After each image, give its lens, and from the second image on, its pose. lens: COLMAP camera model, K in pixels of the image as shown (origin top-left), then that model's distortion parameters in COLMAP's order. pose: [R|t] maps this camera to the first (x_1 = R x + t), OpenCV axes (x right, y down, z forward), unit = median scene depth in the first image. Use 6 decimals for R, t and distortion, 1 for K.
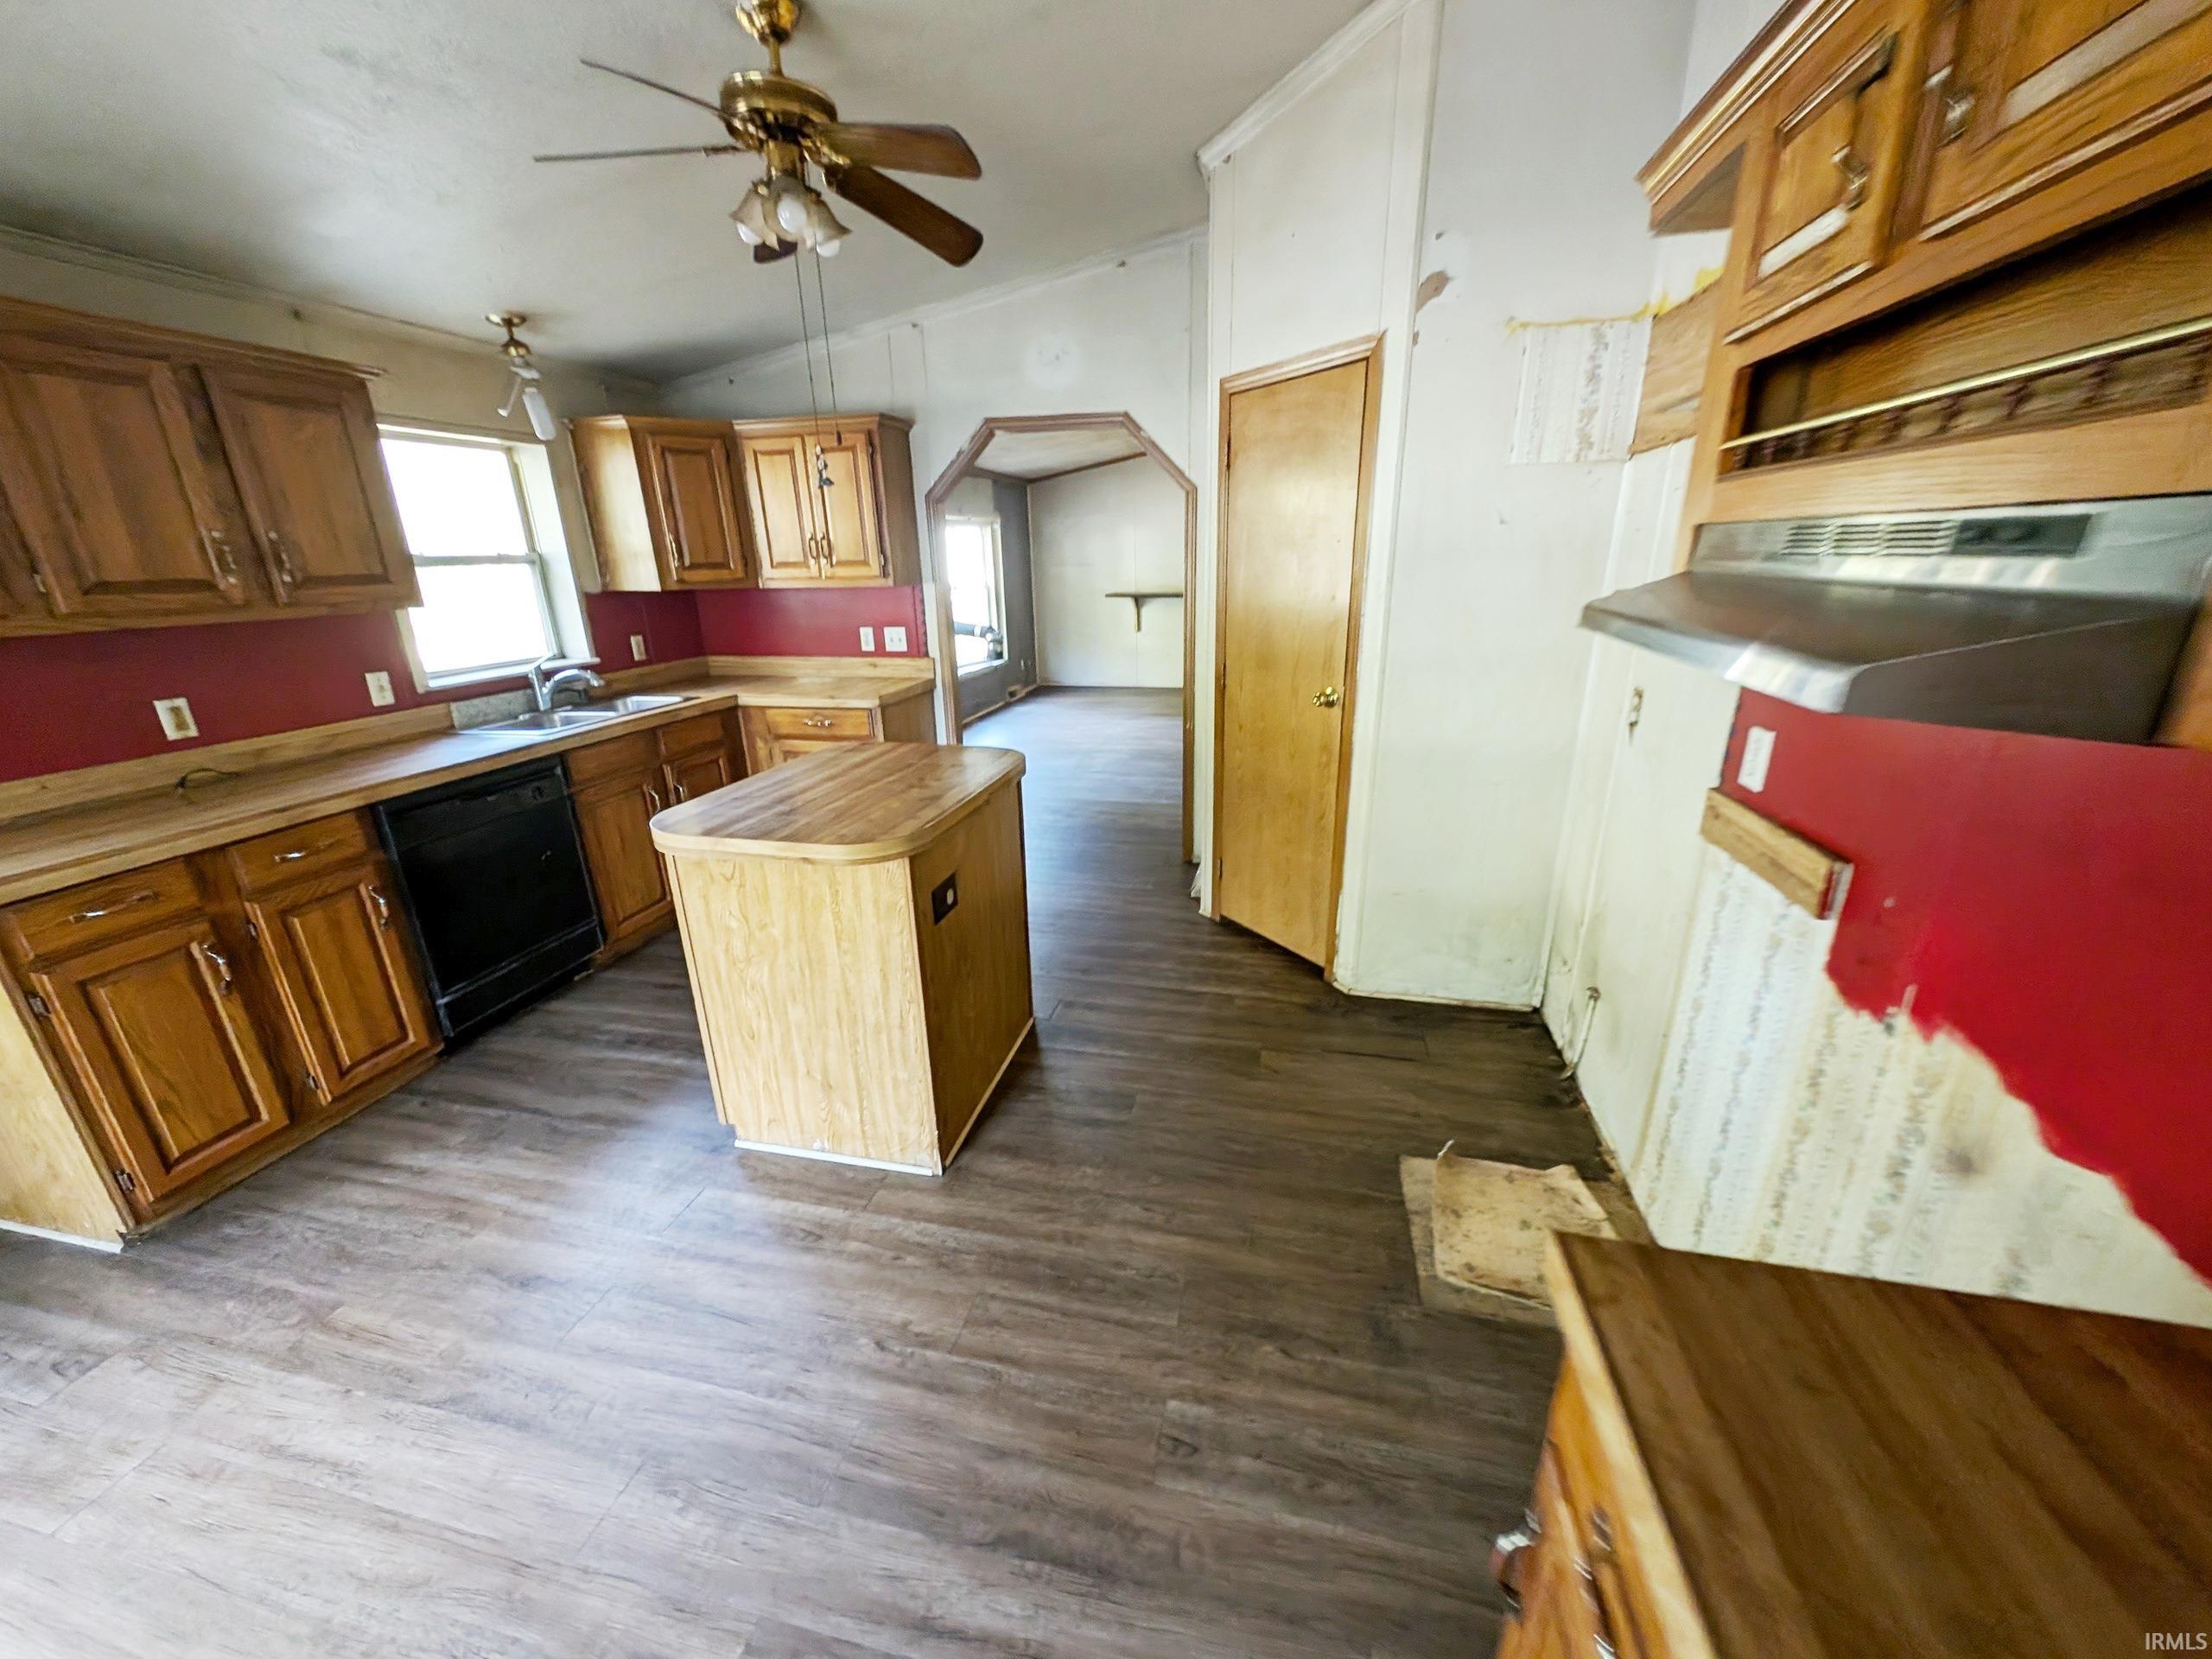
lens RADIAL K [[828.4, 0, 1113.6], [0, 828.4, 827.0], [0, 0, 1]] dist [0.005193, -0.002560]
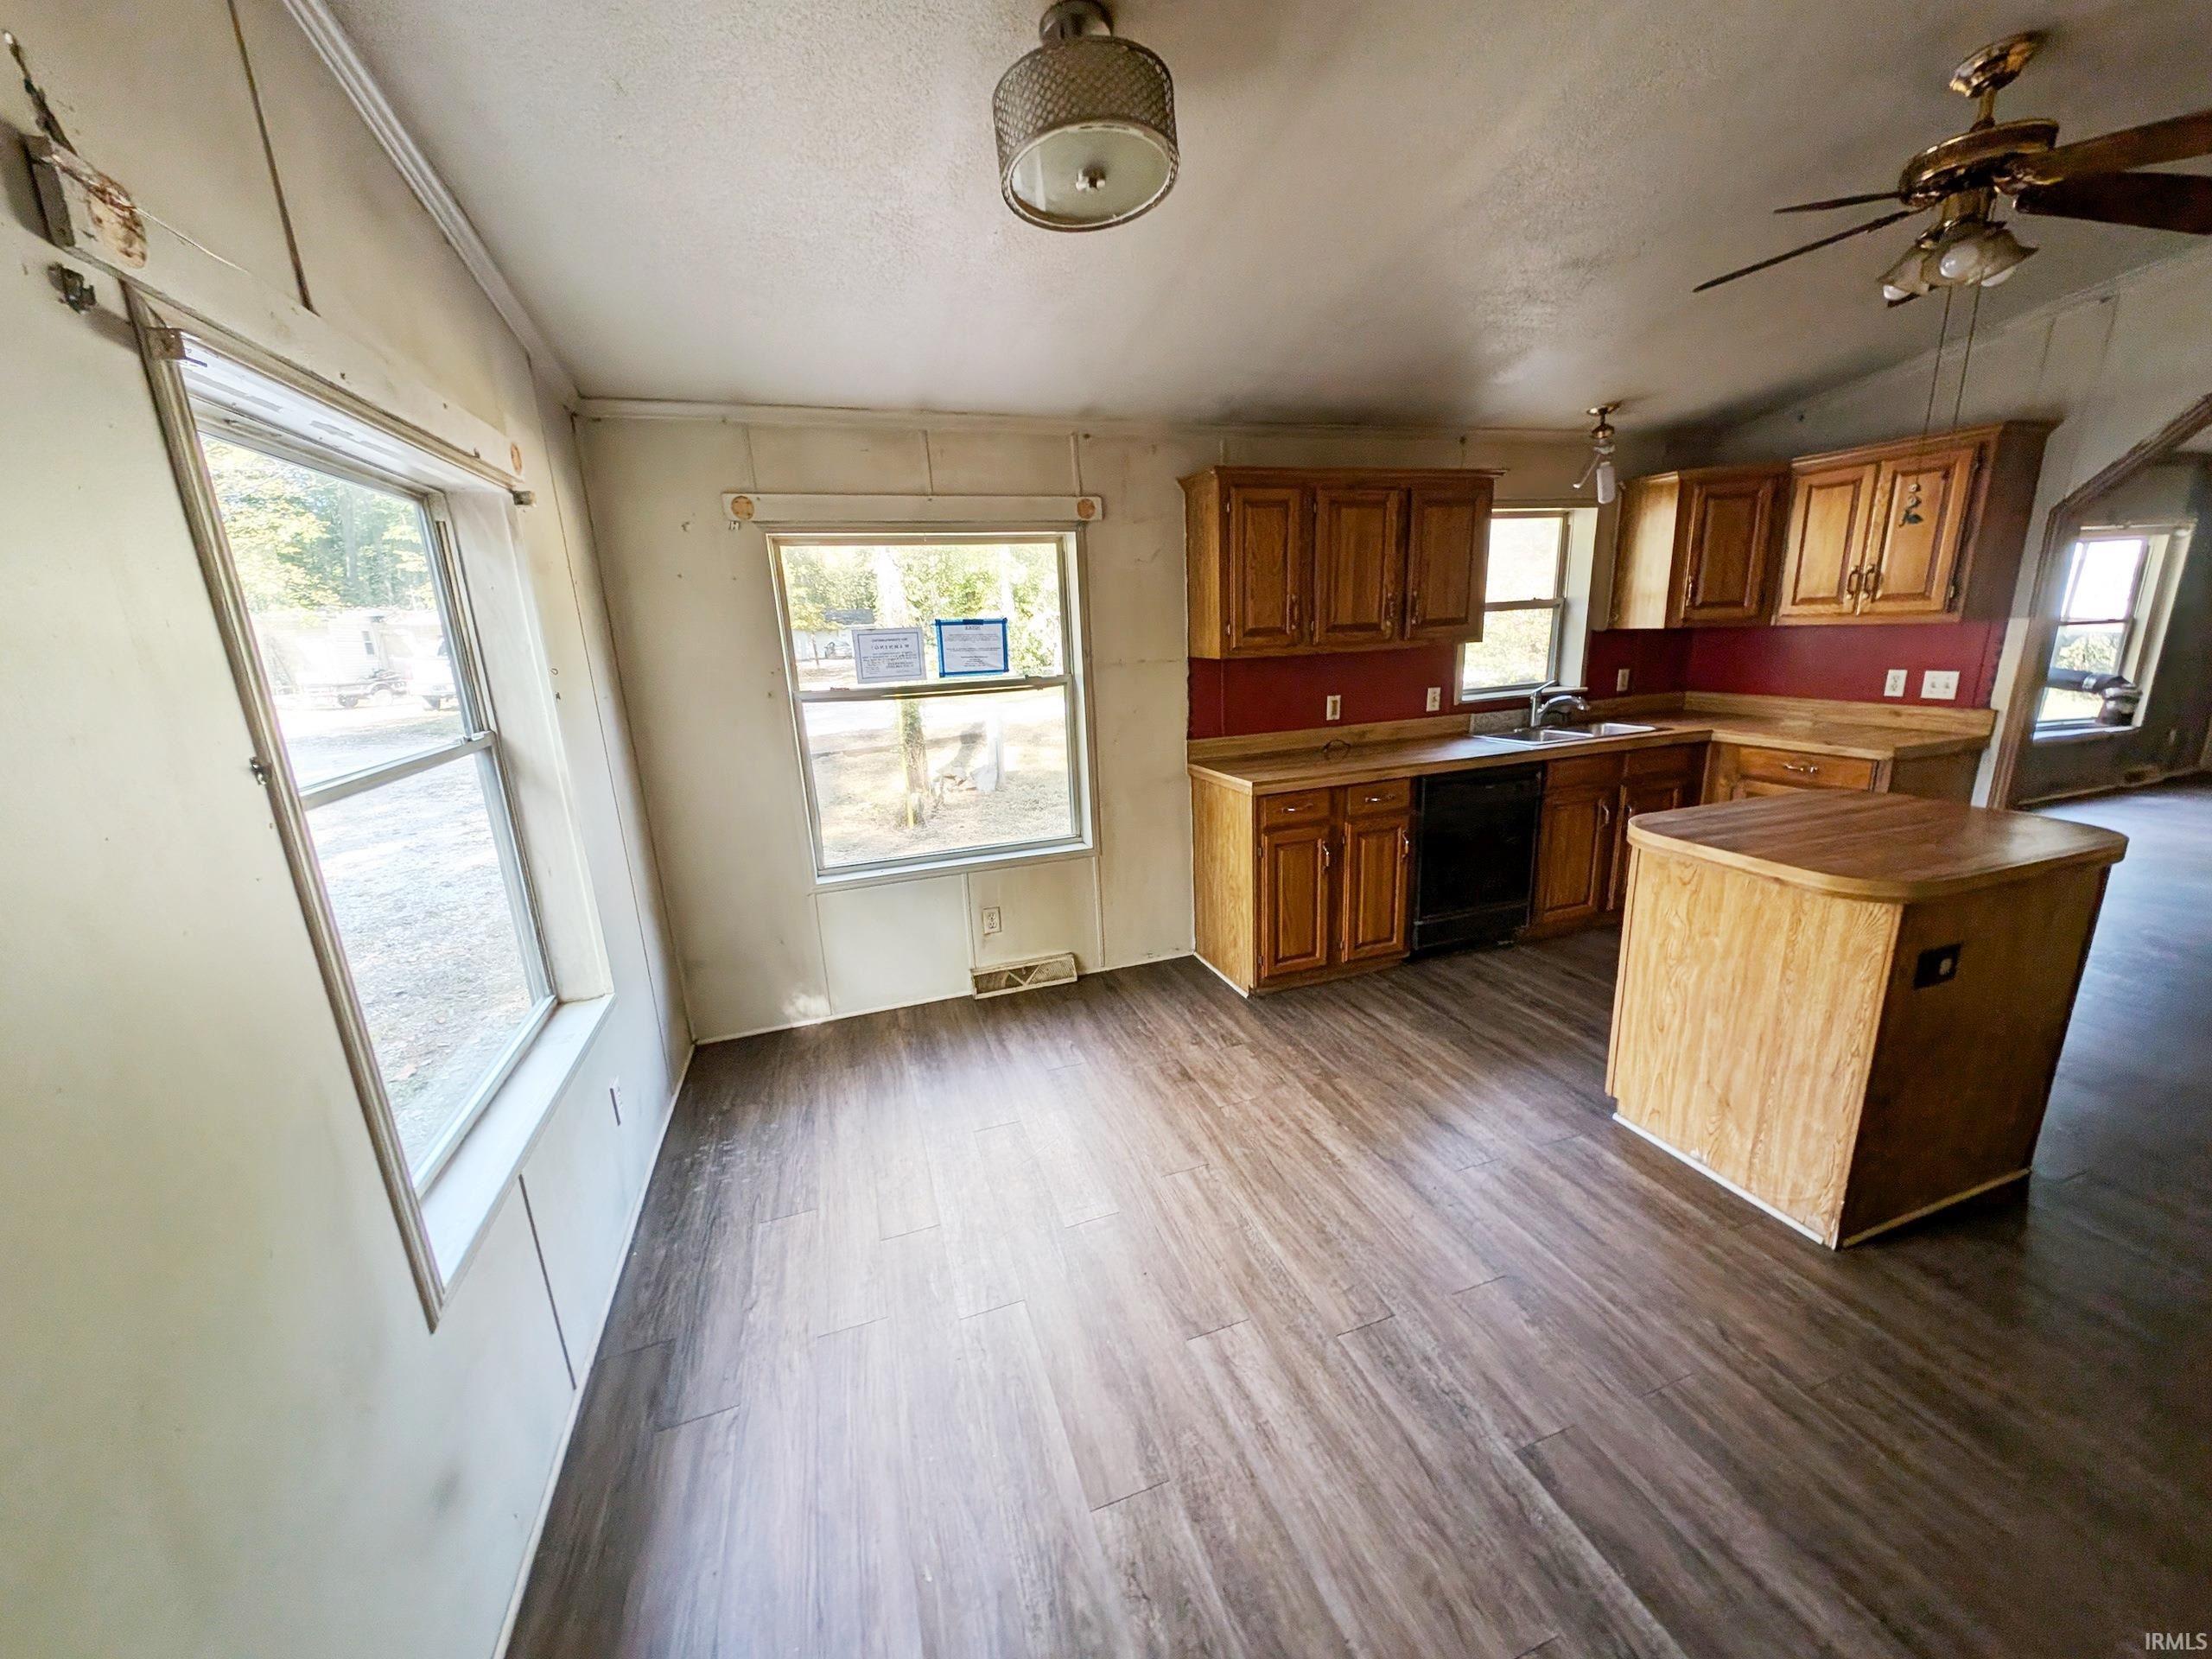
lens RADIAL K [[828.4, 0, 1105.3], [0, 828.4, 836.3], [0, 0, 1]] dist [0.005193, -0.002560]
pose [[0.522552, 0.206396, -0.827248, 0.038948], [-0.231447, 0.968163, 0.095355, 0.066224], [0.820592, 0.141636, 0.553685, -0.244769]]
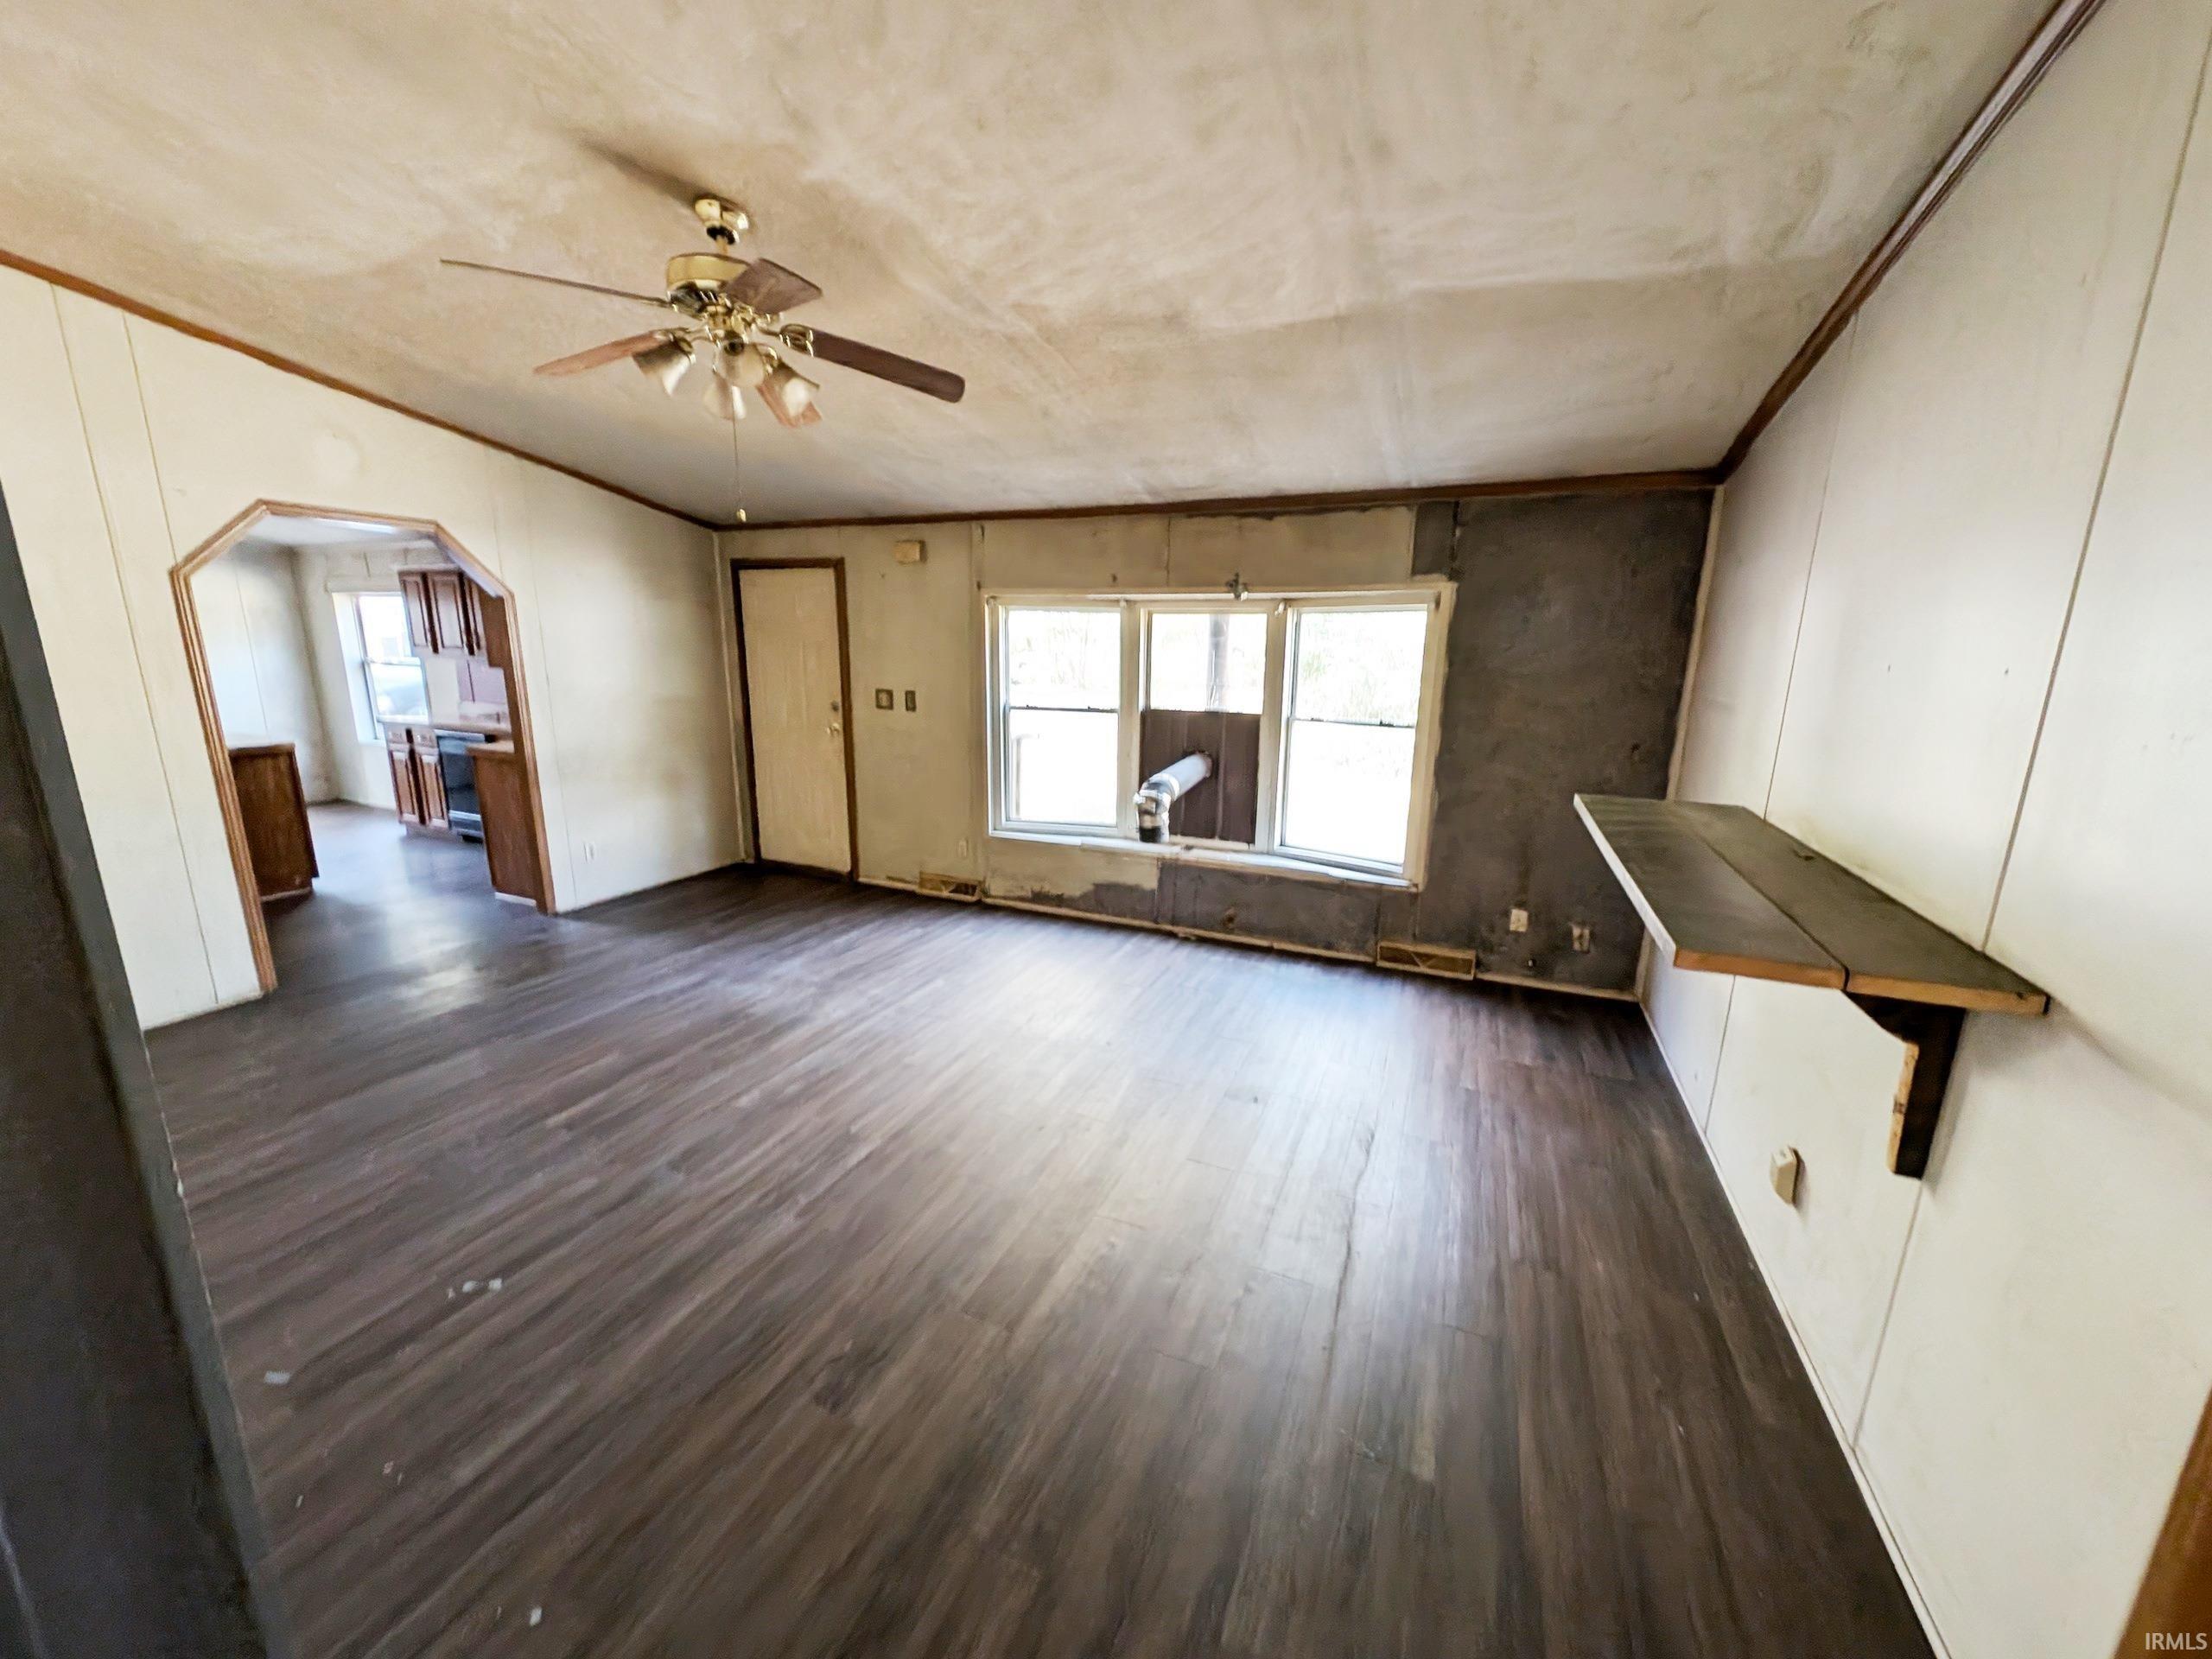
lens RADIAL K [[828.4, 0, 1104.5], [0, 828.4, 828.2], [0, 0, 1]] dist [0.005193, -0.002560]
pose [[-0.197081, 0.226271, -0.953919, 1.273460], [-0.318045, 0.905623, 0.280524, -1.144578], [0.927365, 0.358675, -0.106516, 3.293701]]
